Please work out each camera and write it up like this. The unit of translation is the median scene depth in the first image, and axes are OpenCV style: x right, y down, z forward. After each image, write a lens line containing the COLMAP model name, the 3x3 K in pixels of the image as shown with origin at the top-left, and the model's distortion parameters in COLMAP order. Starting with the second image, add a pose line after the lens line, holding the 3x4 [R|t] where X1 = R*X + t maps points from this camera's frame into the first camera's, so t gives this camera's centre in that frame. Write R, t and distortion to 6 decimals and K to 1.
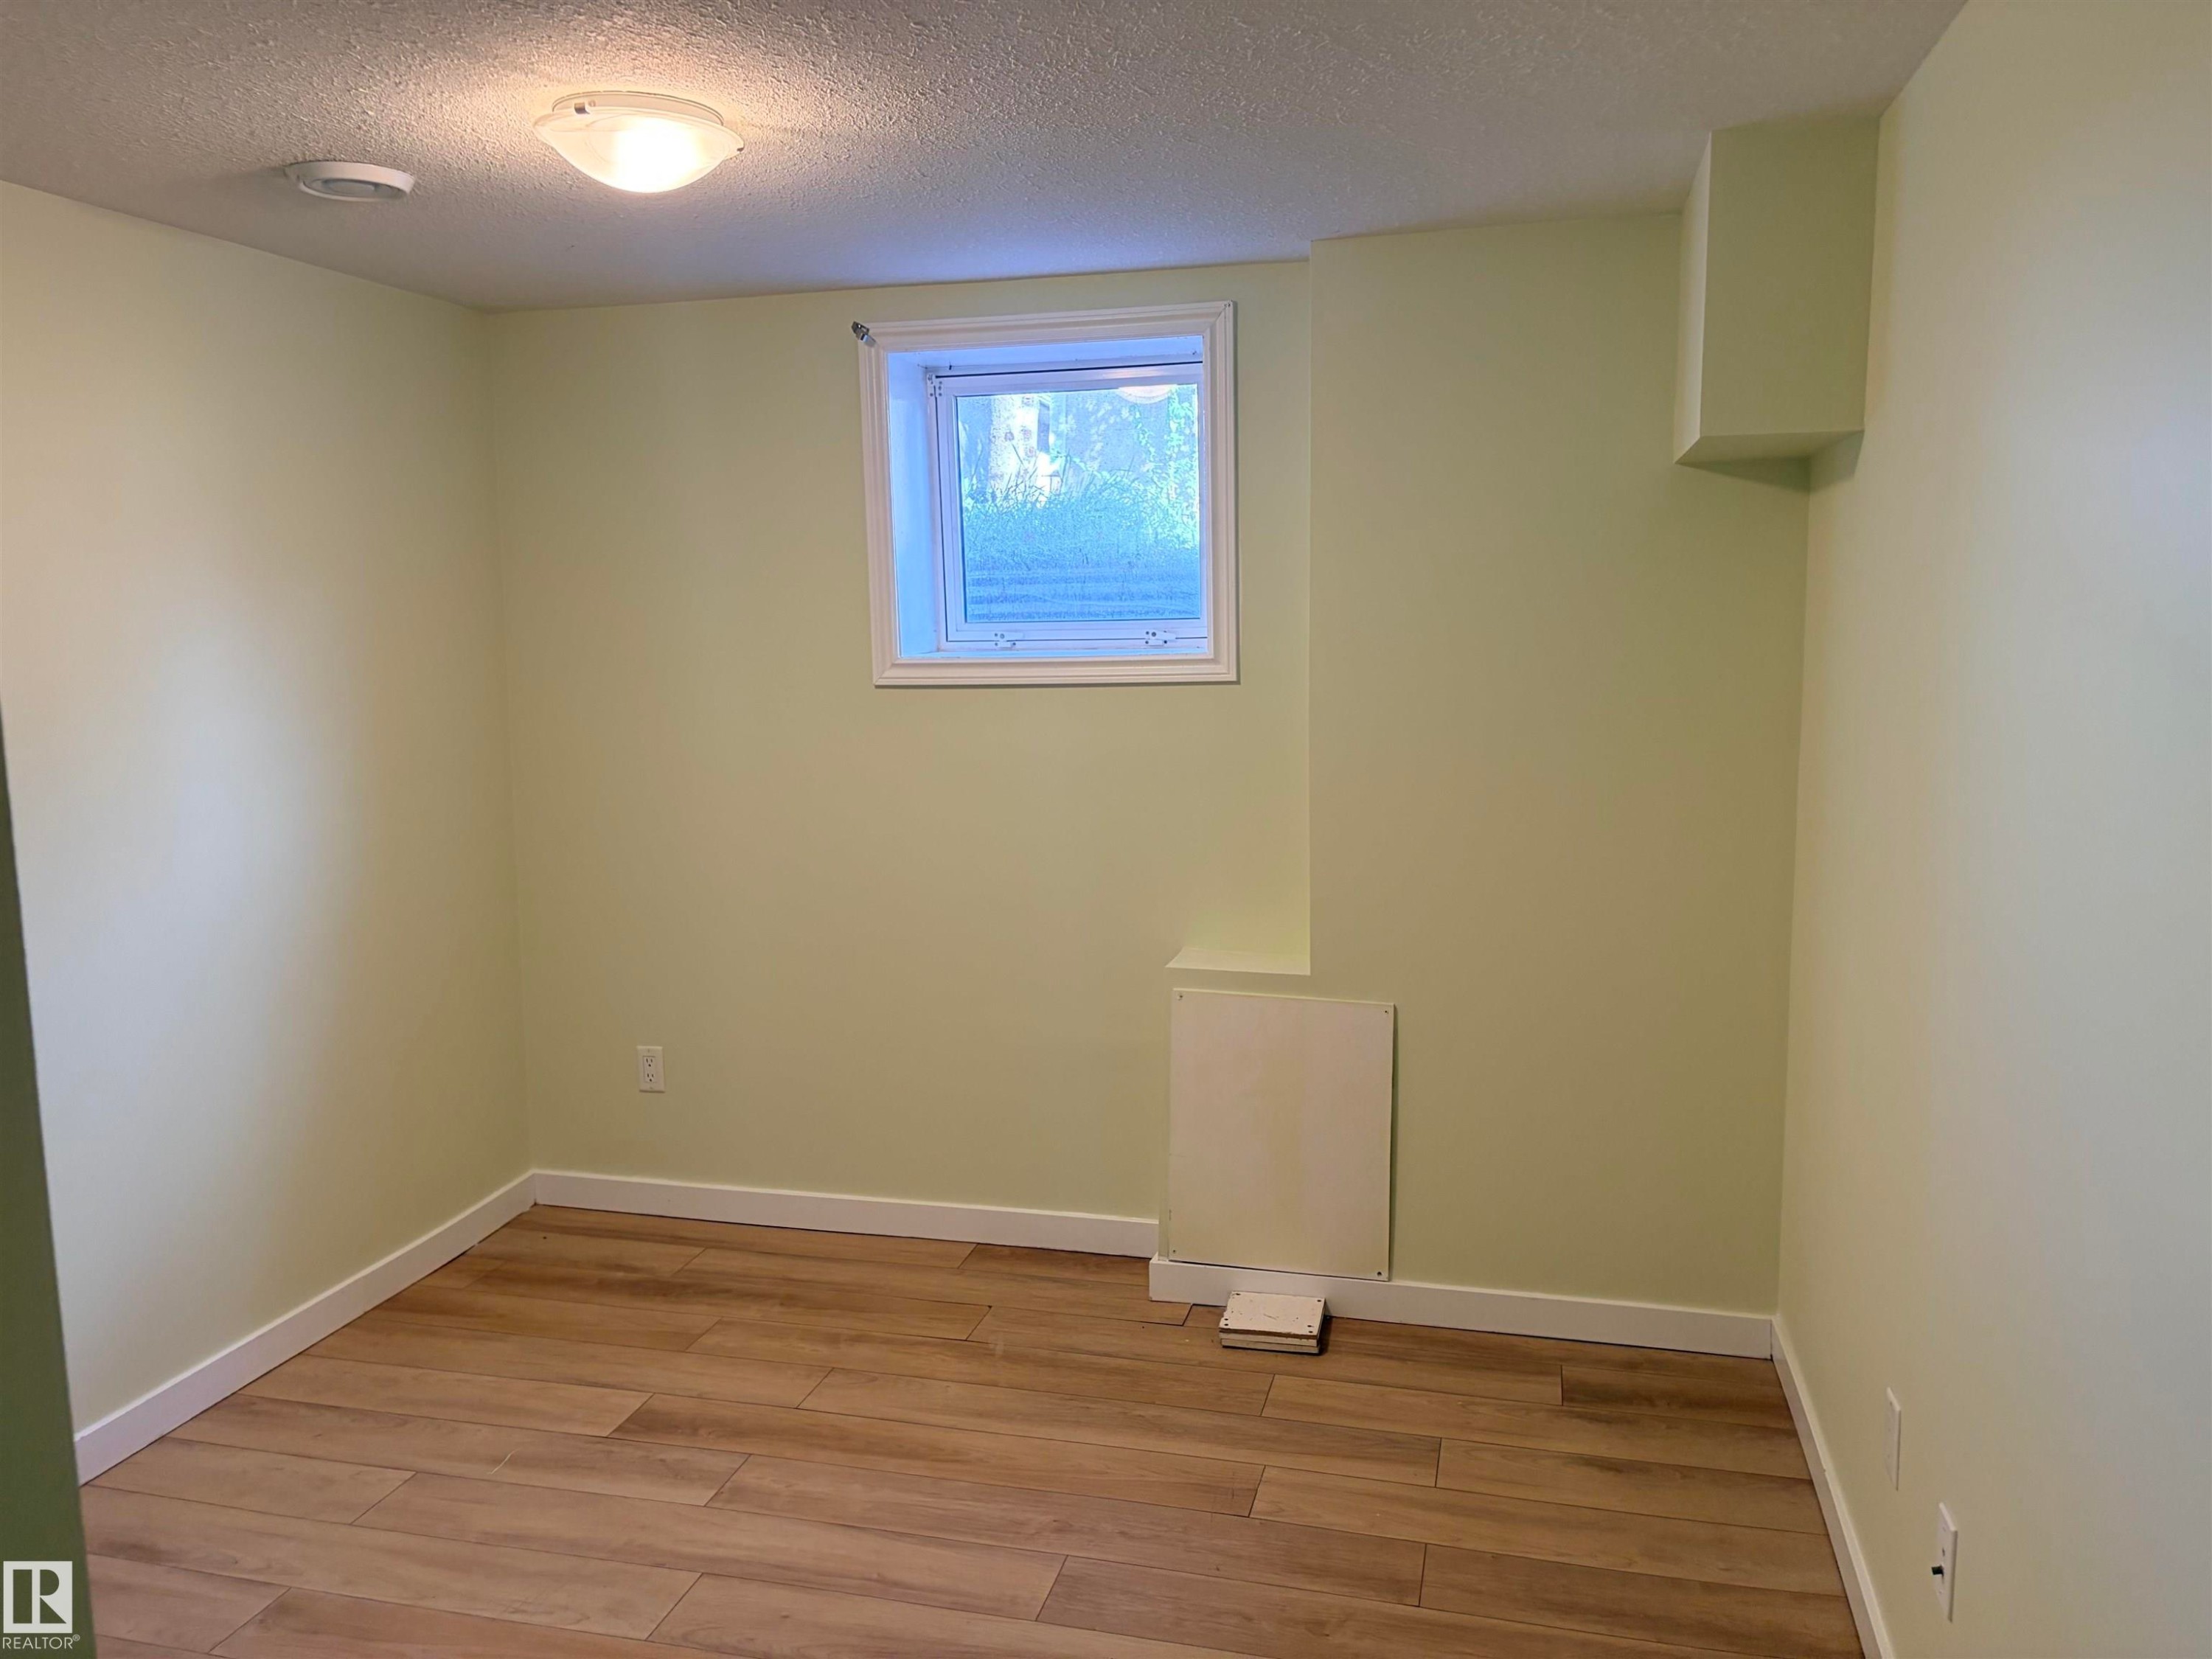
lens RADIAL K [[1671.5, 0, 1106.0], [0, 1671.5, 829.5], [0, 0, 1]] dist [-0.000189, 0.001728]
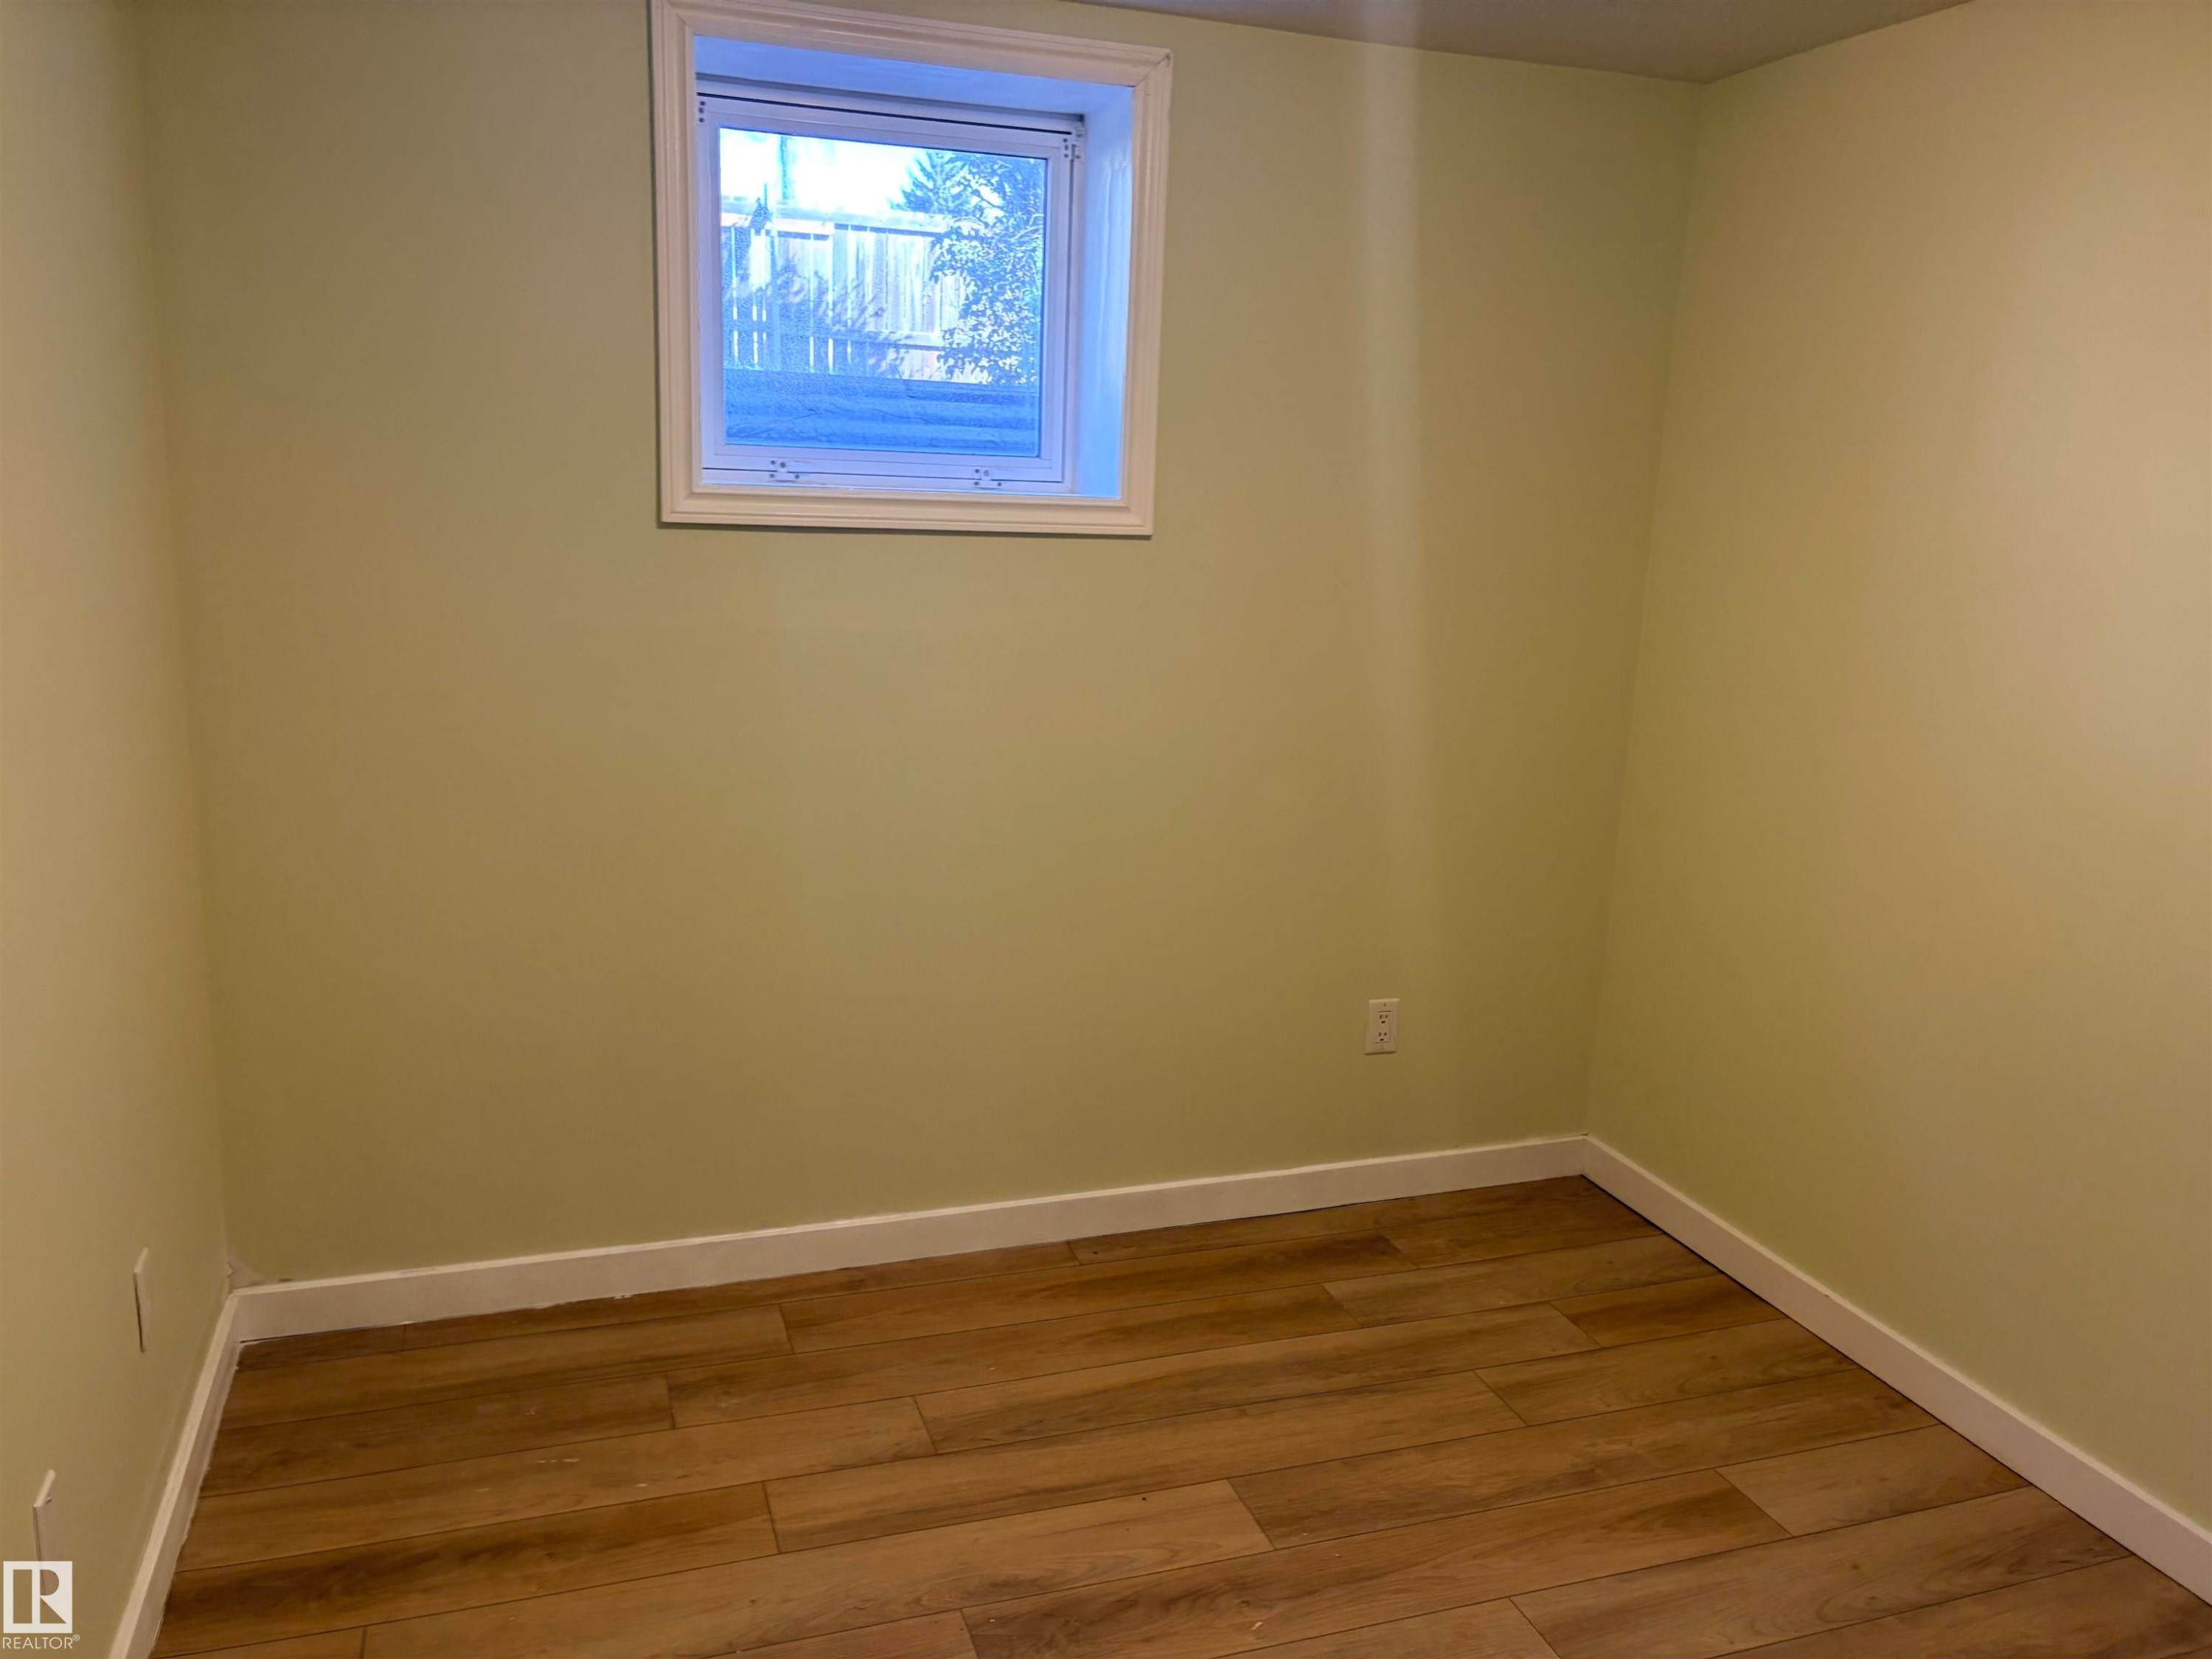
lens RADIAL K [[1671.5, 0, 1106.0], [0, 1671.5, 829.5], [0, 0, 1]] dist [-0.000189, 0.001728]
pose [[0.863029, -0.056470, 0.501989, -0.379423], [0.007096, 0.994989, 0.099730, -0.015938], [-0.505105, -0.082508, 0.859105, 0.183009]]
